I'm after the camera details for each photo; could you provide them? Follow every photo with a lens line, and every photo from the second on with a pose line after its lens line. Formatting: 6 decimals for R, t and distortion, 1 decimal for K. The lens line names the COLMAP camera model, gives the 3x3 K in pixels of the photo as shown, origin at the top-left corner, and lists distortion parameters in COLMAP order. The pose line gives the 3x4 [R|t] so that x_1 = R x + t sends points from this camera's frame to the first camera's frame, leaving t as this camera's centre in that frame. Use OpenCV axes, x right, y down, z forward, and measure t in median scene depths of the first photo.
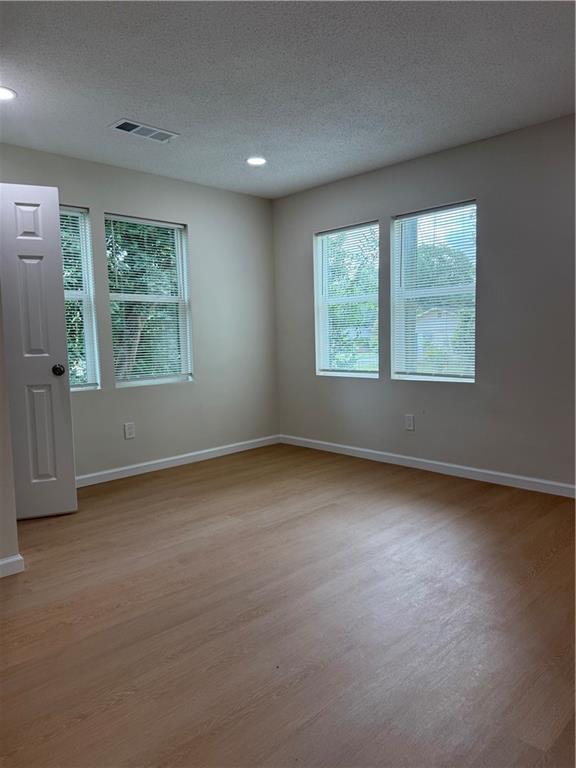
lens RADIAL K [[539.4, 0, 289.4], [0, 539.4, 378.8], [0, 0, 1]] dist [0.034821, -0.002110]
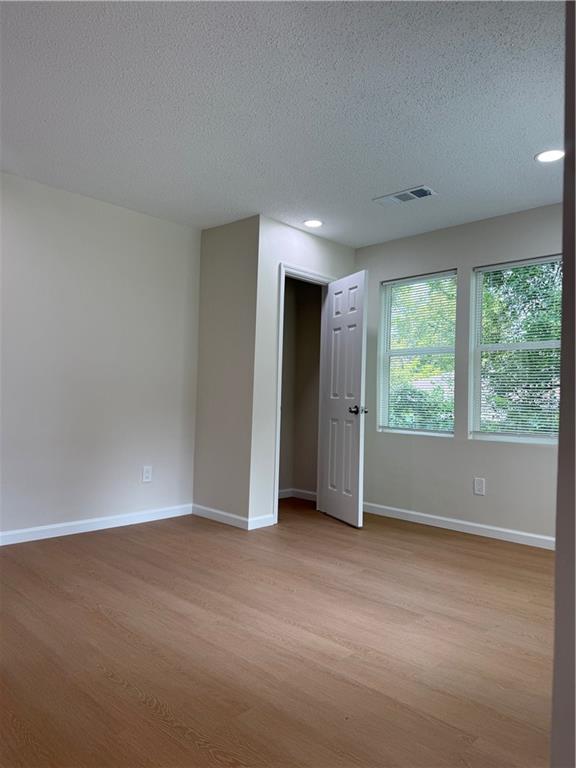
lens RADIAL K [[539.4, 0, 290.3], [0, 539.4, 385.5], [0, 0, 1]] dist [0.034821, -0.002110]
pose [[0.009541, -0.004212, -0.999946, 0.872567], [-0.103268, 0.994640, -0.005175, -0.053674], [0.994608, 0.103311, 0.009055, 0.862583]]
